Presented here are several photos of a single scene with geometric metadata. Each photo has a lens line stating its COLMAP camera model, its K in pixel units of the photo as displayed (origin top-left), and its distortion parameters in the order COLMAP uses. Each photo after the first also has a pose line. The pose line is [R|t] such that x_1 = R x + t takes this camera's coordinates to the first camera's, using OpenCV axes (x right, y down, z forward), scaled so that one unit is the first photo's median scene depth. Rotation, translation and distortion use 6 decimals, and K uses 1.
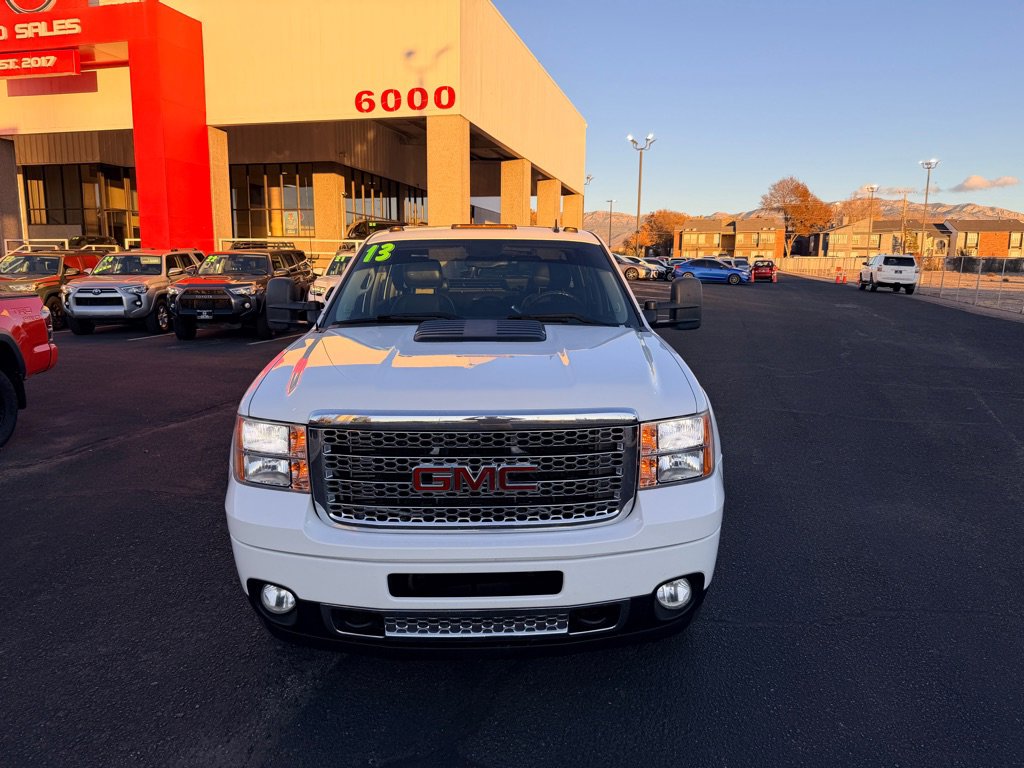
lens RADIAL K [[724.9, 0, 509.0], [0, 724.9, 390.7], [0, 0, 1]] dist [0.015429, -0.027813]
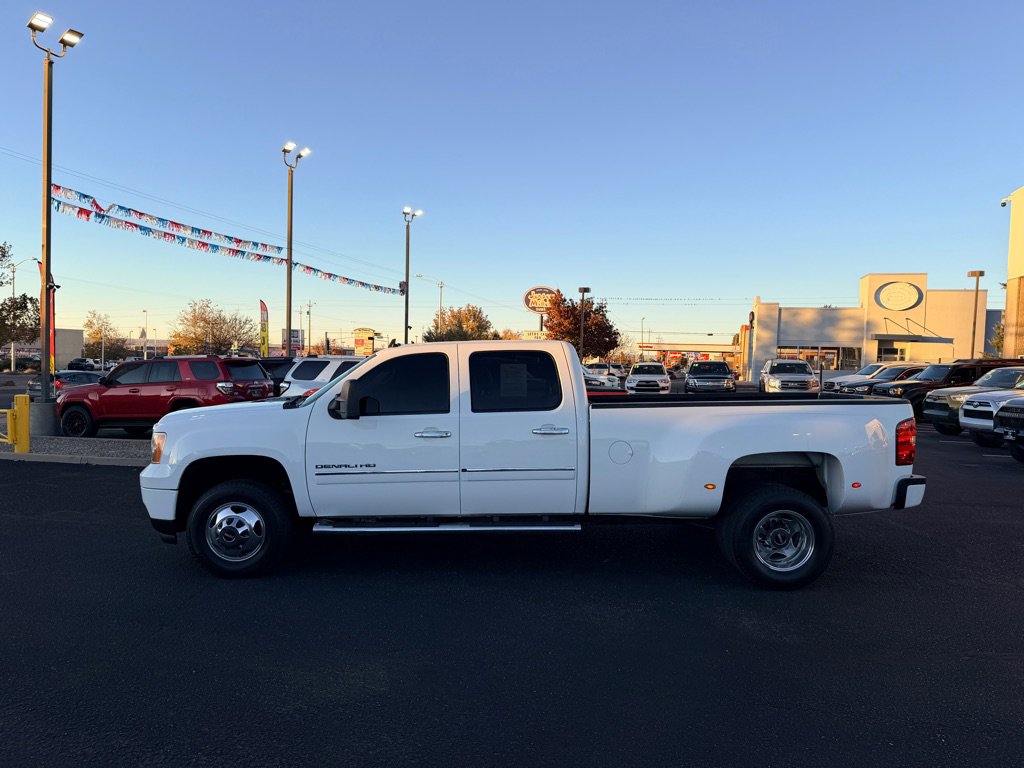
lens RADIAL K [[724.9, 0, 507.2], [0, 724.9, 388.3], [0, 0, 1]] dist [0.015429, -0.027813]
pose [[-0.017883, 0.026212, -0.999496, 0.325436], [-0.187531, 0.981827, 0.029104, -0.048340], [0.982096, 0.187957, -0.012642, 0.271404]]
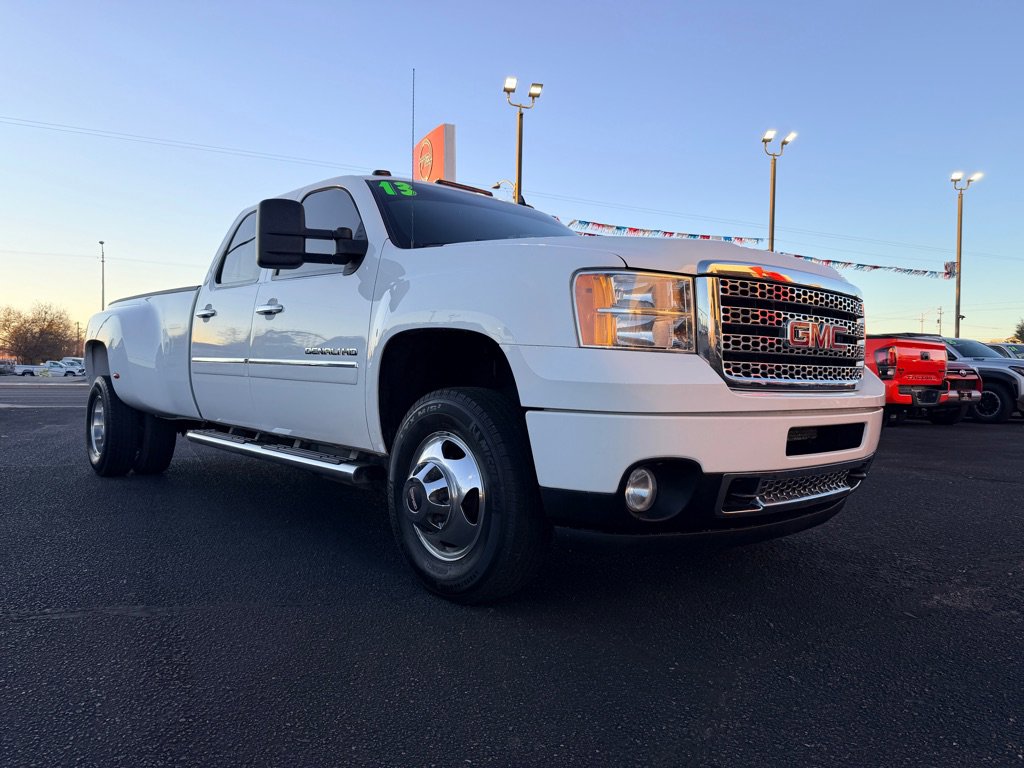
lens RADIAL K [[724.9, 0, 515.8], [0, 724.9, 387.7], [0, 0, 1]] dist [0.015429, -0.027813]
pose [[-0.760194, -0.005807, -0.649670, 0.192726], [-0.129019, 0.981394, 0.142196, -0.050288], [0.636757, 0.191917, -0.746799, 0.531578]]
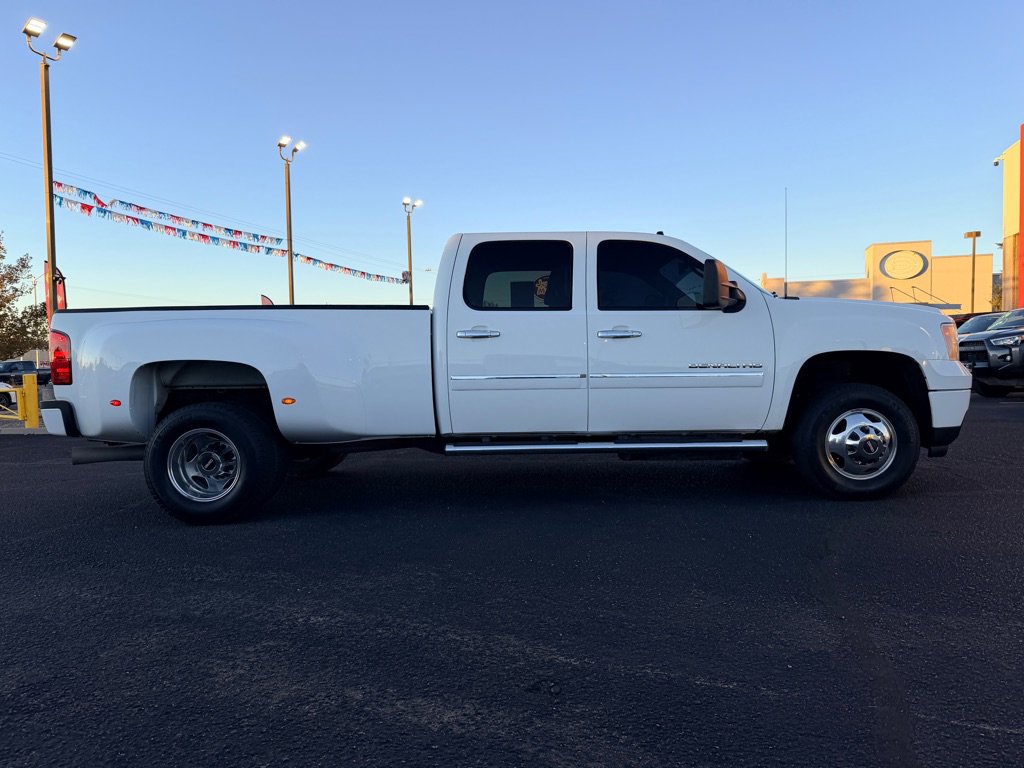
lens RADIAL K [[724.9, 0, 512.1], [0, 724.9, 389.2], [0, 0, 1]] dist [0.015429, -0.027813]
pose [[-0.042539, 0.031902, -0.998585, 0.357032], [-0.143377, 0.988950, 0.037702, -0.020639], [0.988754, 0.144777, -0.037495, 0.320833]]
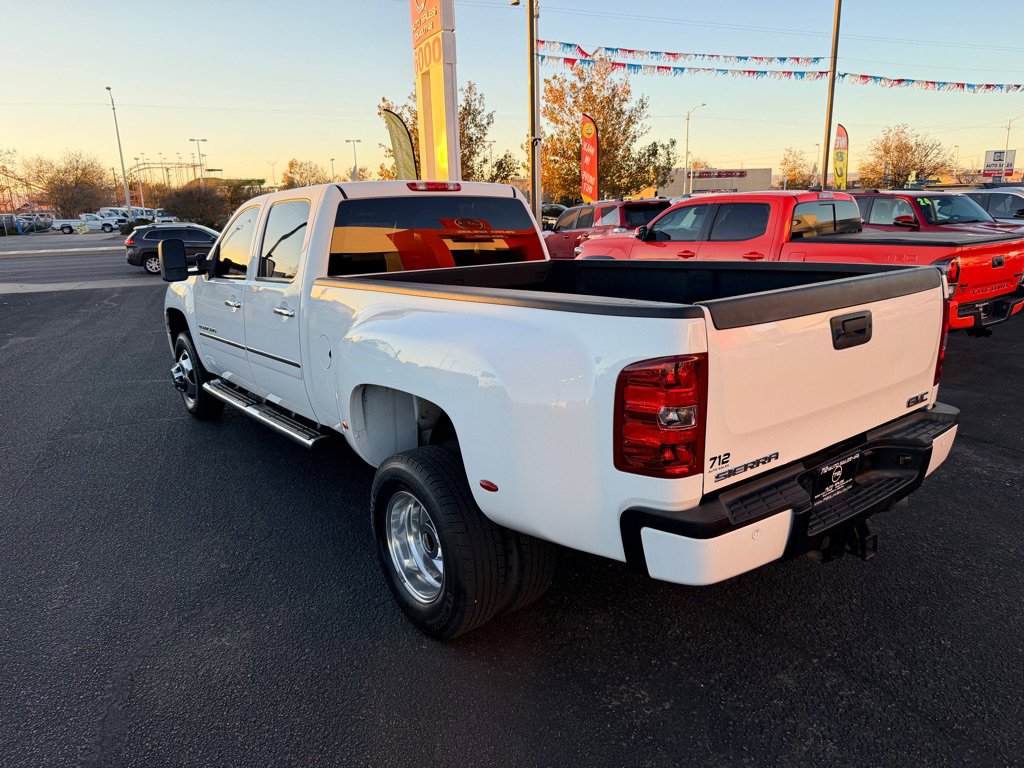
lens RADIAL K [[724.9, 0, 519.2], [0, 724.9, 385.2], [0, 0, 1]] dist [0.015429, -0.027813]
pose [[-0.798689, 0.160756, -0.579874, 0.113080], [-0.083133, 0.924937, 0.370918, -0.091389], [0.595975, 0.344454, -0.725373, 0.493534]]
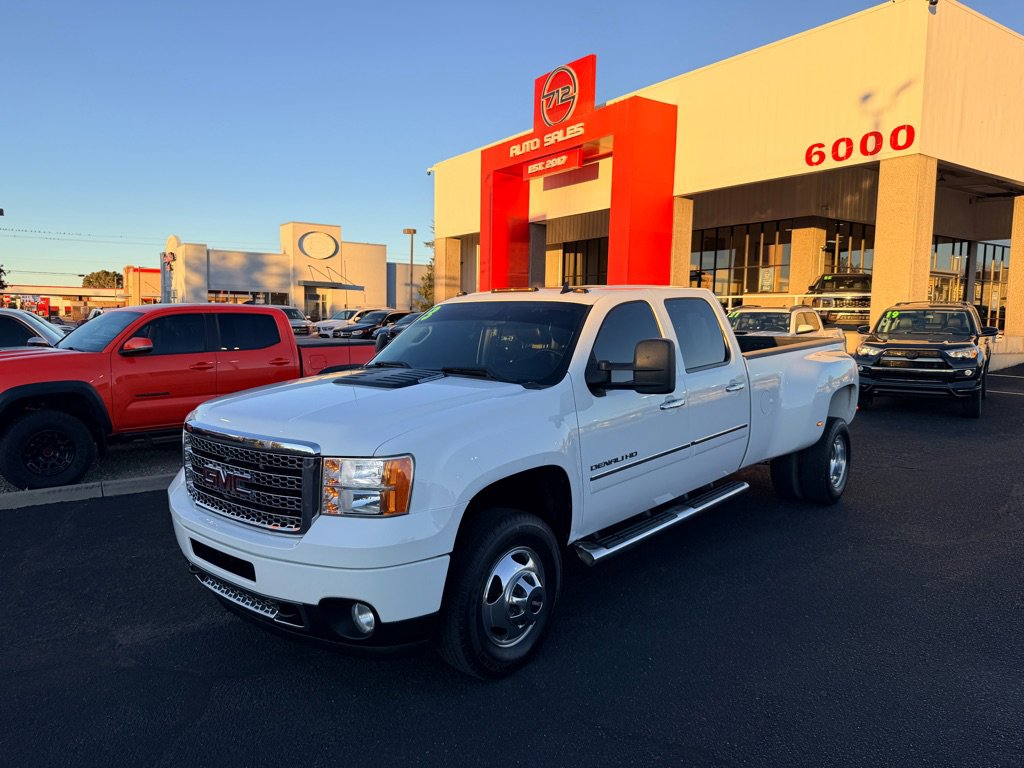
lens RADIAL K [[724.9, 0, 512.1], [0, 724.9, 388.1], [0, 0, 1]] dist [0.015429, -0.027813]
pose [[0.748328, 0.062533, -0.660375, 0.154391], [-0.114058, 0.992849, -0.035232, -0.007979], [0.653449, 0.101686, 0.750109, 0.038552]]
